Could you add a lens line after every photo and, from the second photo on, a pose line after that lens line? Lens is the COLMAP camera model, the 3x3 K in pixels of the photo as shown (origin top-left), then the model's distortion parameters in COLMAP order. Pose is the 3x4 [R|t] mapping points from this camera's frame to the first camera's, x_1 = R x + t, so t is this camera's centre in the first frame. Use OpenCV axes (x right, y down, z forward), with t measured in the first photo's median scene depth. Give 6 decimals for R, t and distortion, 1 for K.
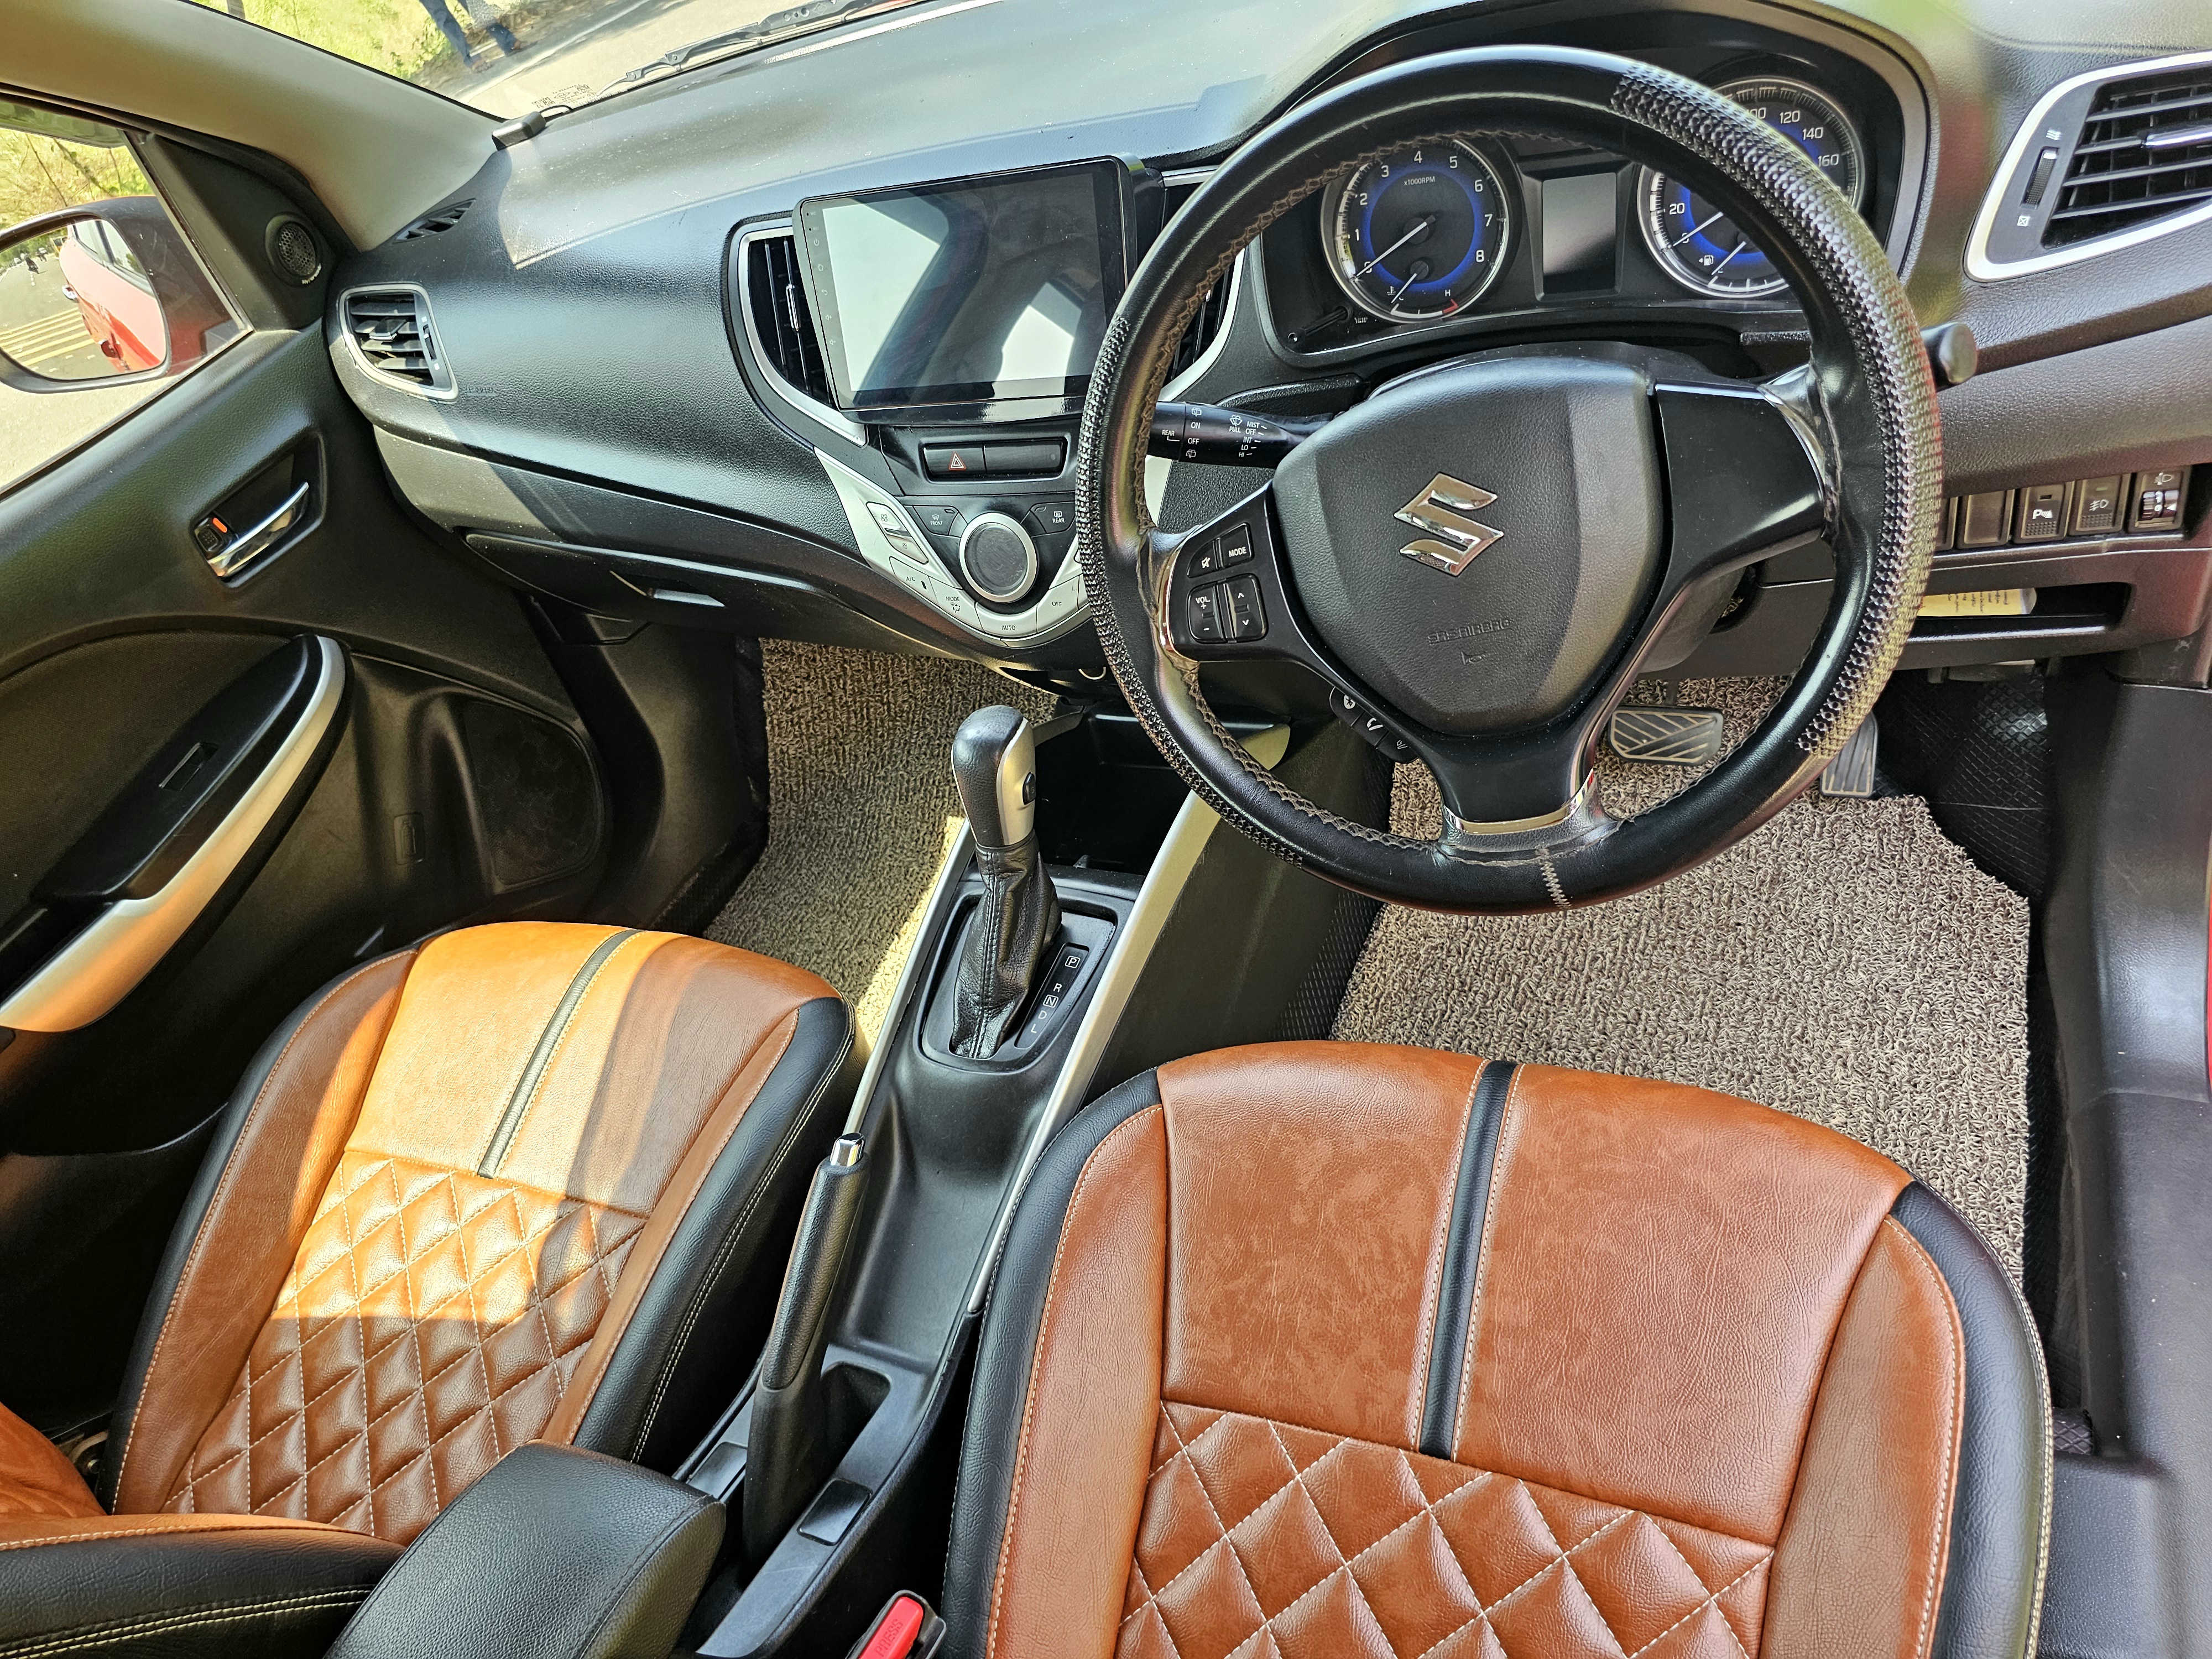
lens RADIAL K [[1501.7, 0, 1129.6], [0, 1501.7, 828.6], [0, 0, 1]] dist [0.044363, -0.046814]
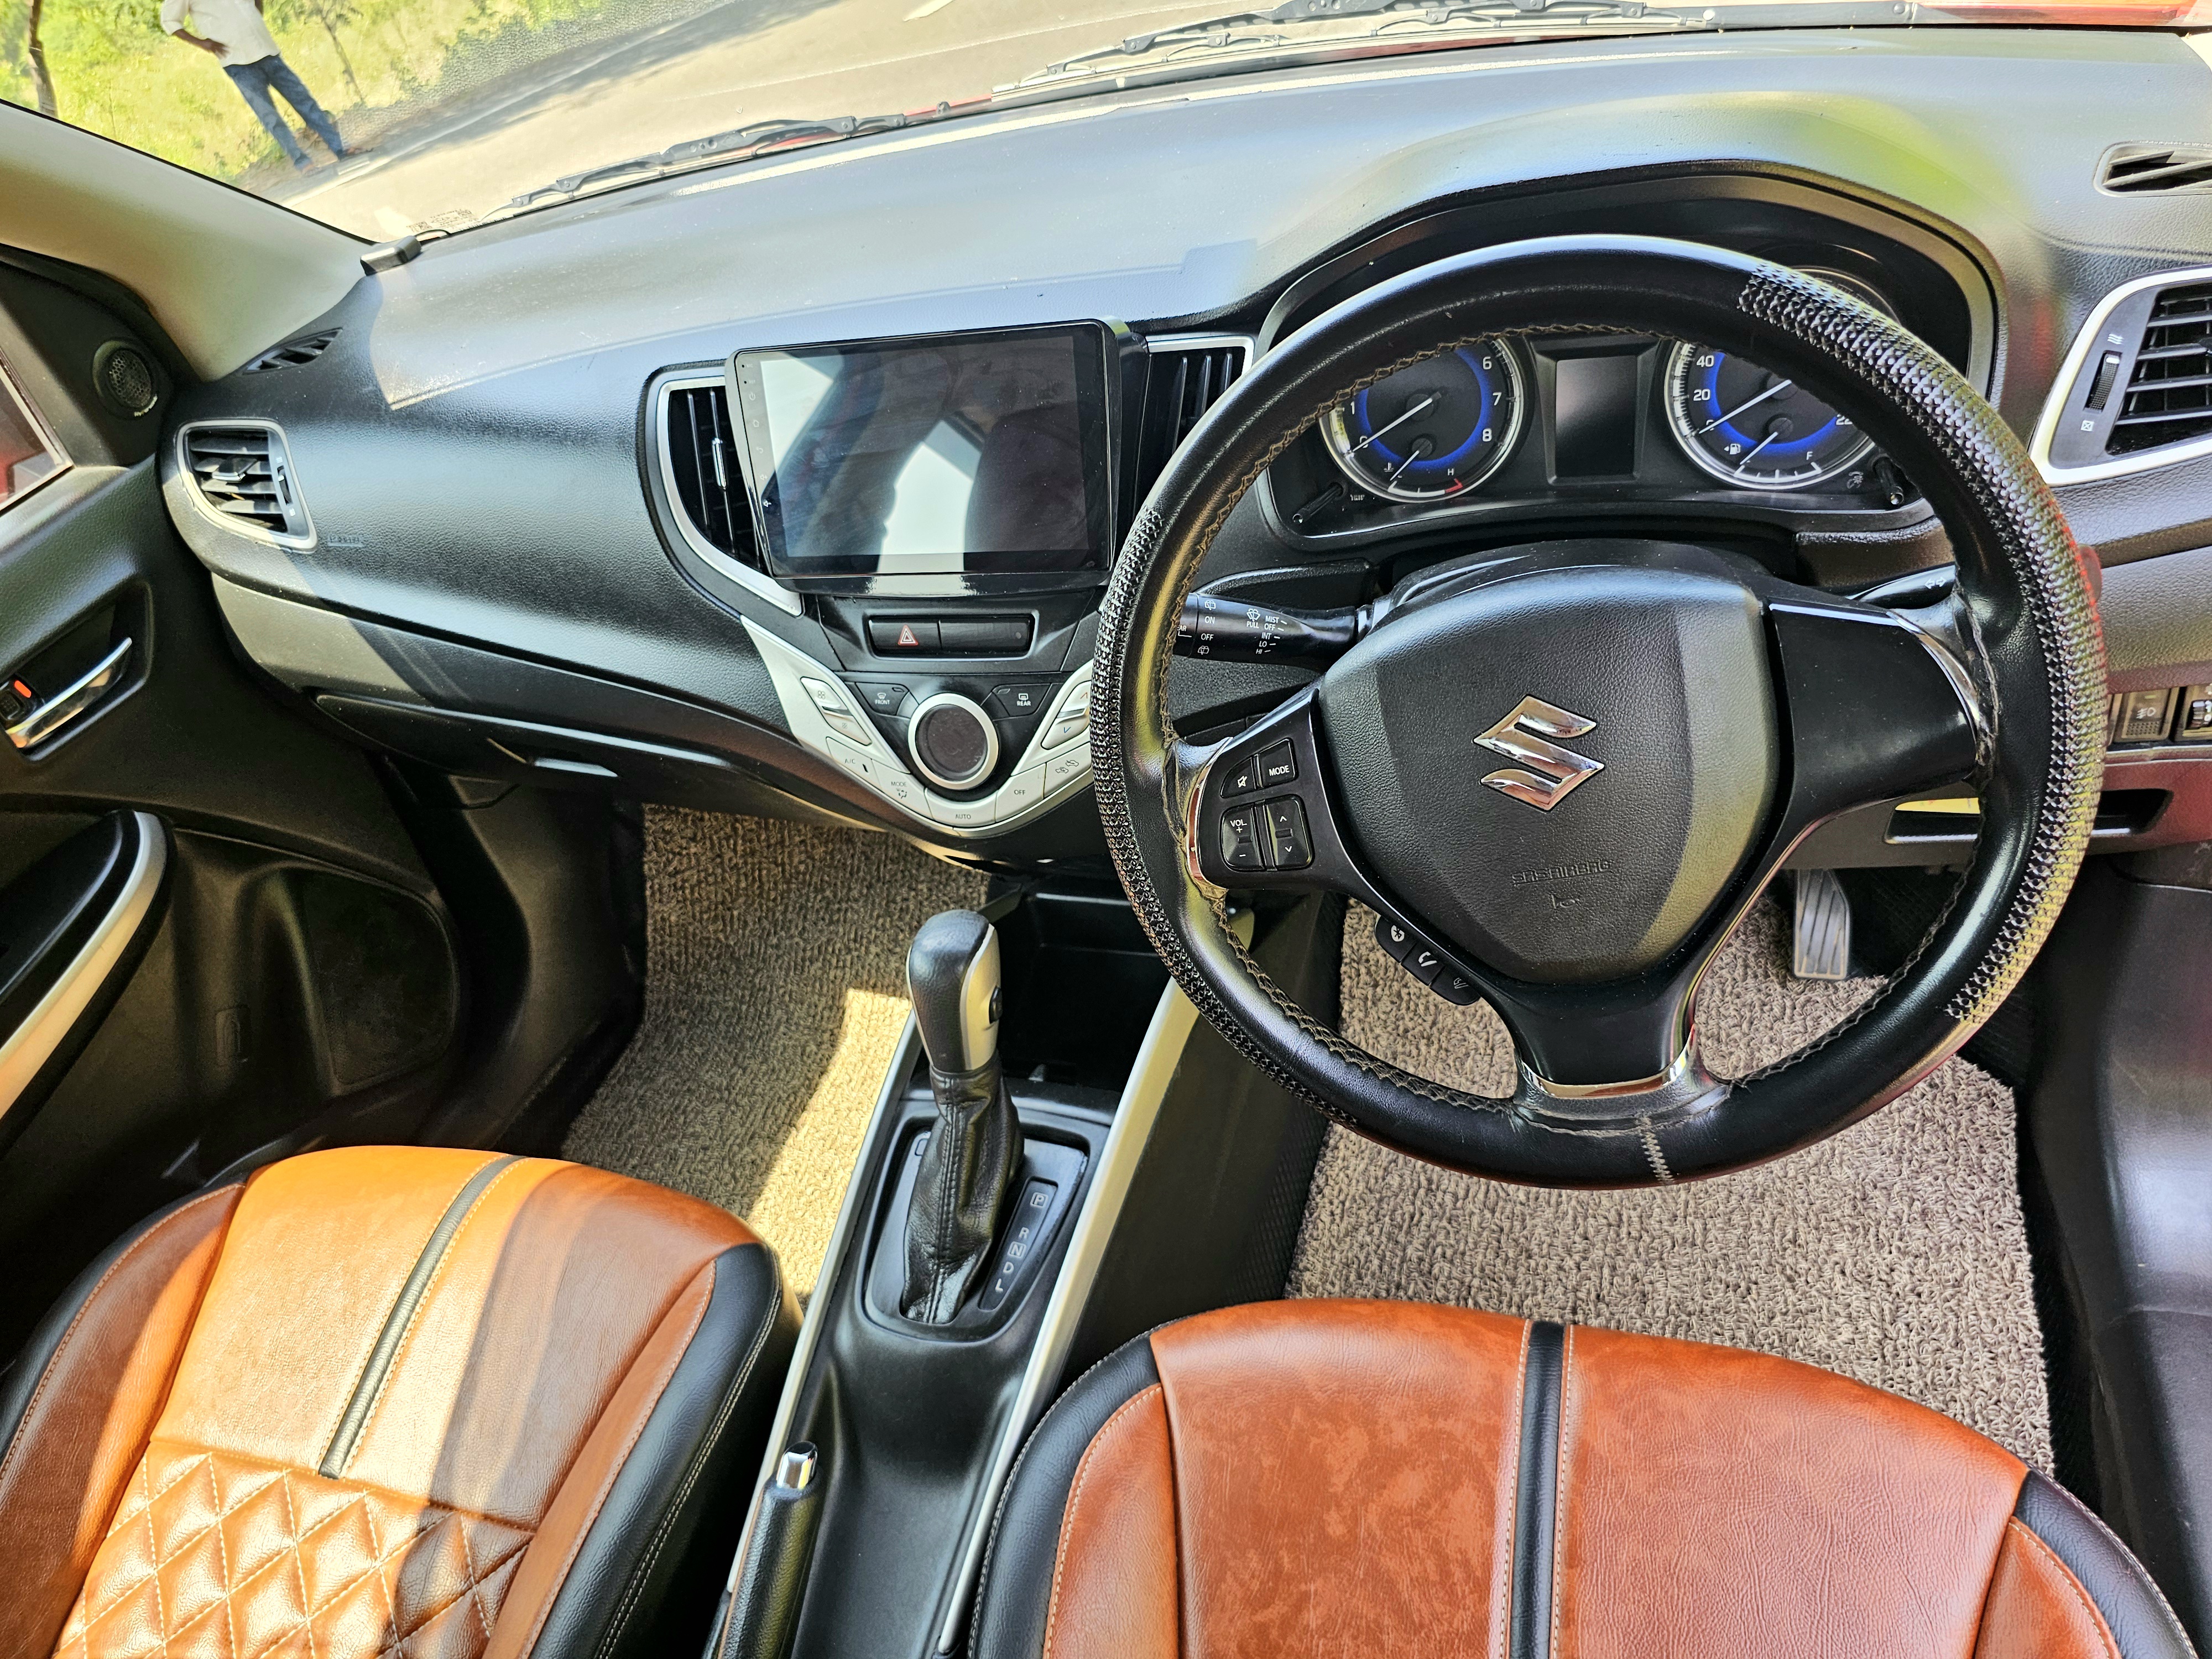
lens RADIAL K [[1501.7, 0, 1123.7], [0, 1501.7, 818.5], [0, 0, 1]] dist [0.044363, -0.046814]
pose [[0.994739, -0.001156, 0.102432, -0.076043], [0.009085, 0.996991, -0.076978, -0.063028], [-0.102034, 0.077504, 0.991757, 0.100460]]
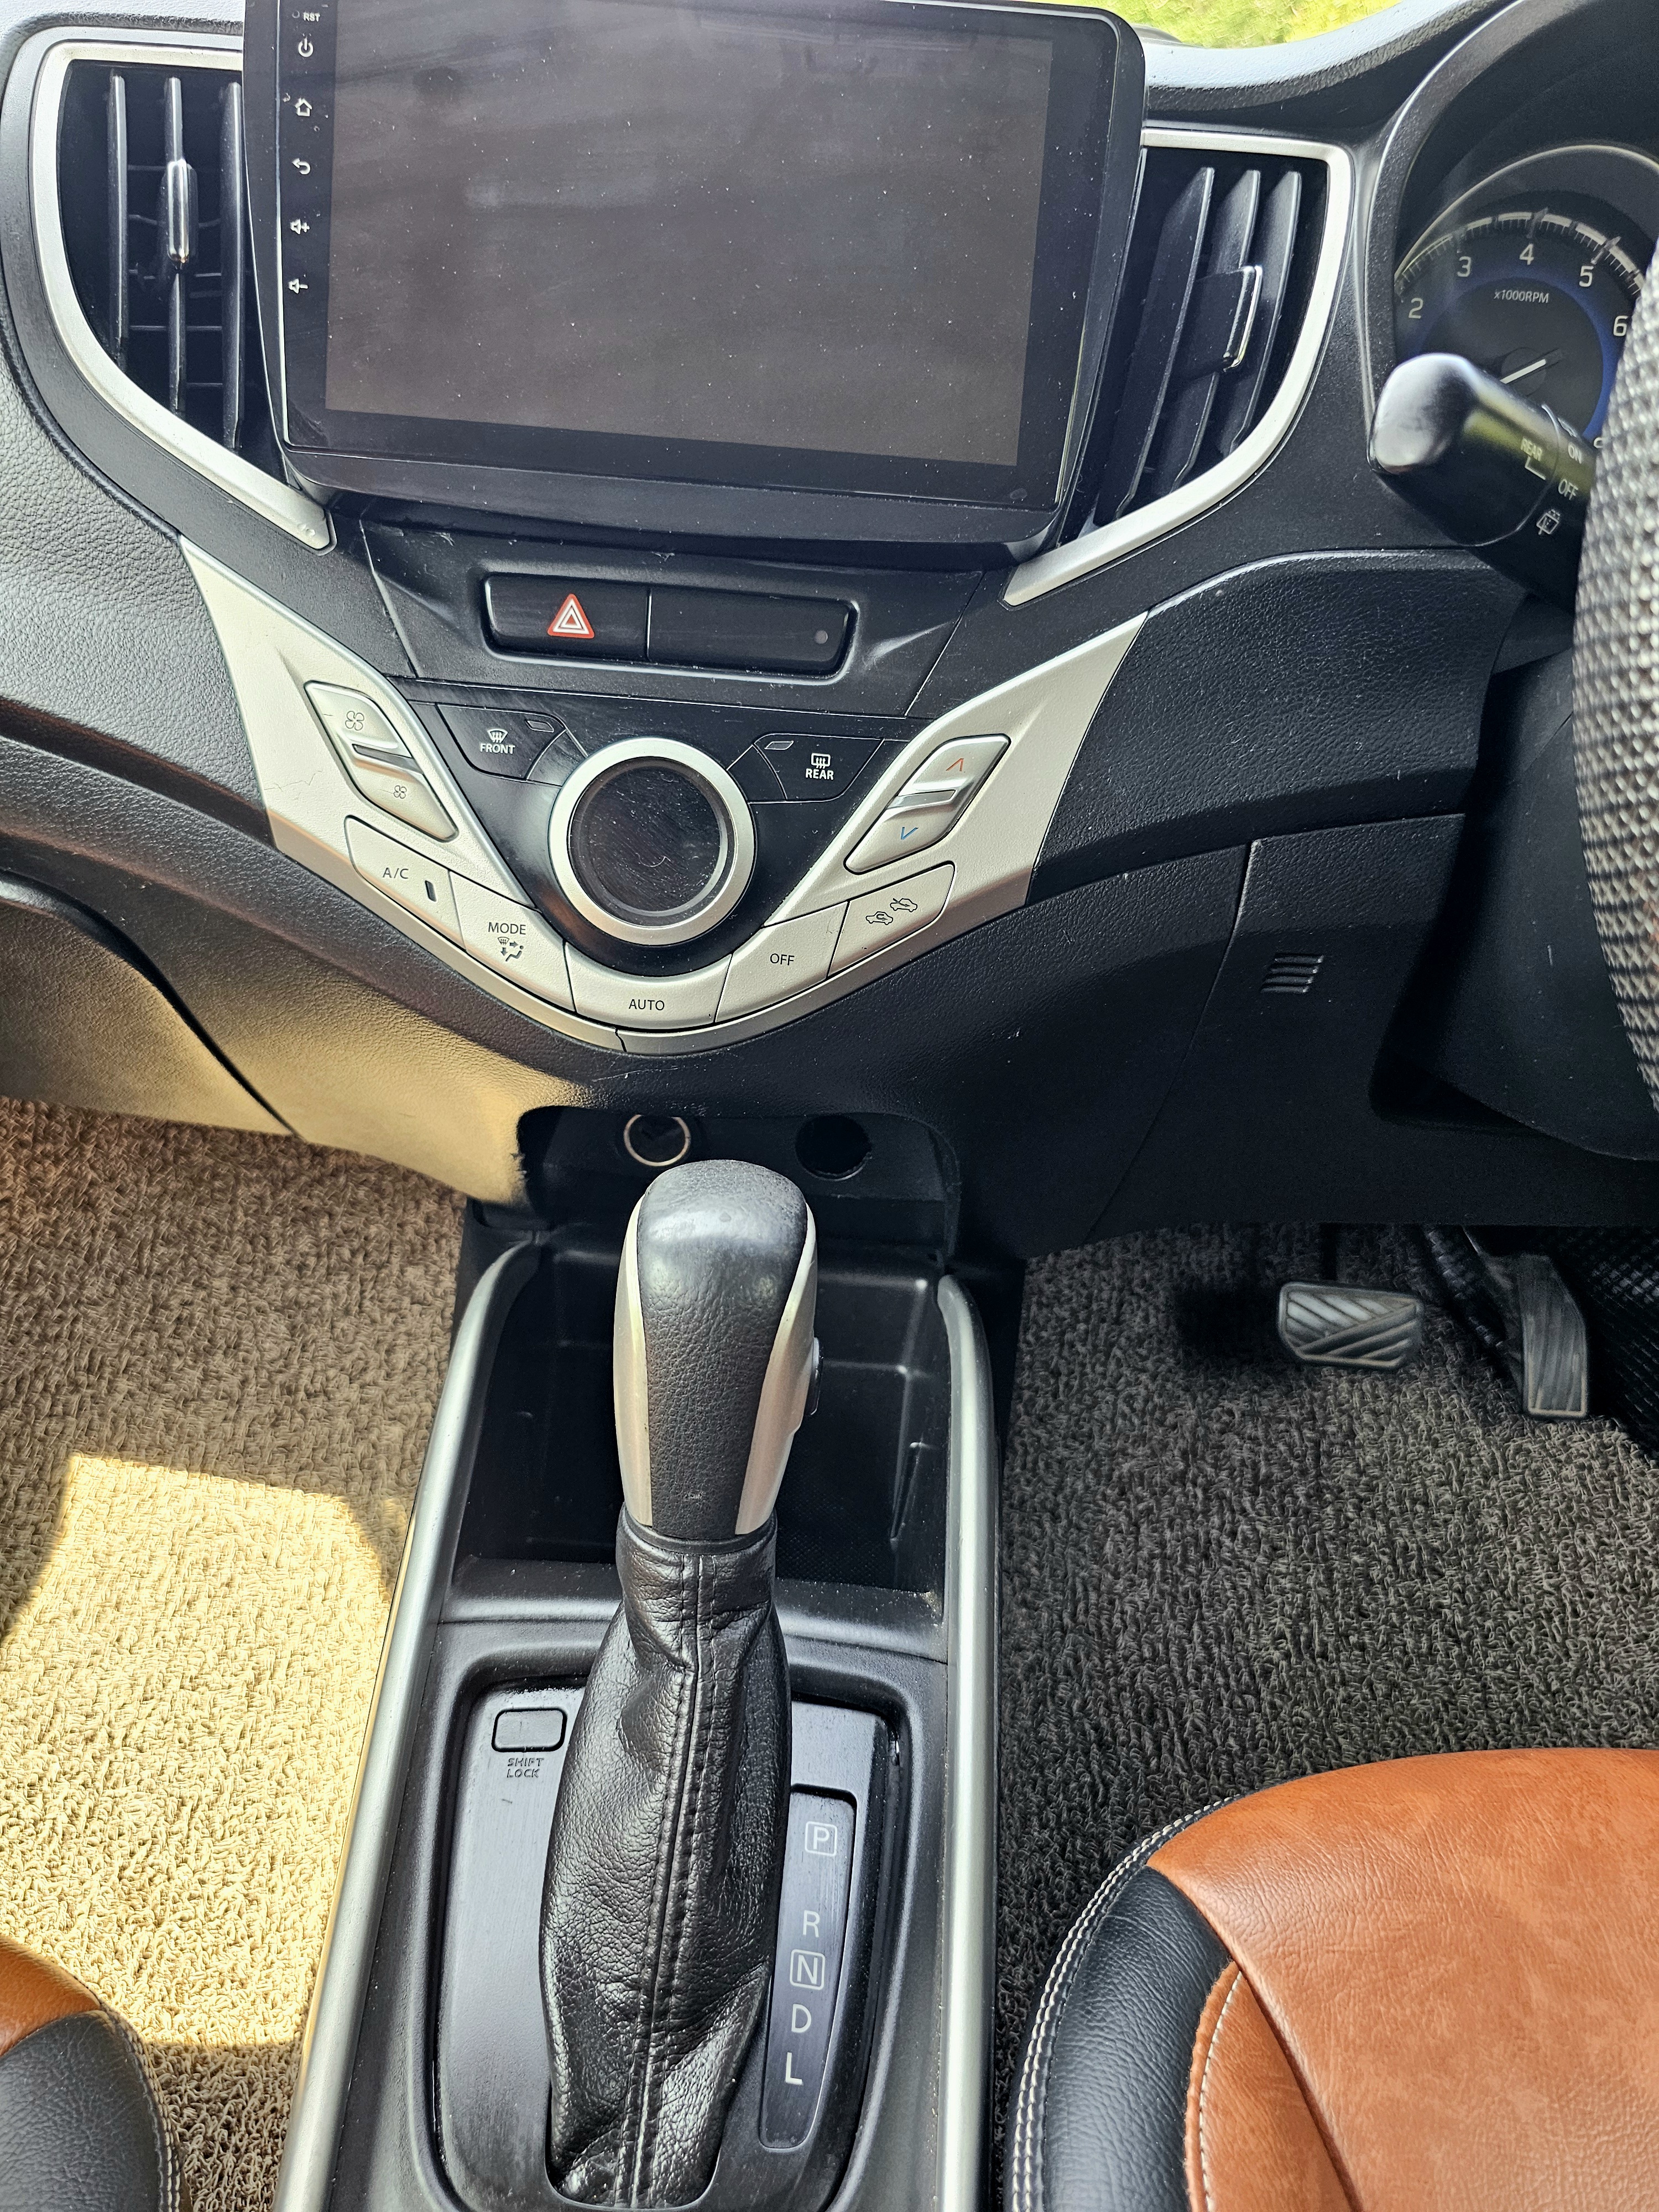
lens RADIAL K [[1501.7, 0, 820.7], [0, 1501.7, 1094.3], [0, 0, 1]] dist [0.044363, -0.046814]
pose [[0.881695, 0.102985, 0.460444, -0.234085], [0.008392, 0.972311, -0.233541, -0.006045], [-0.471745, 0.209776, 0.856417, 0.605974]]
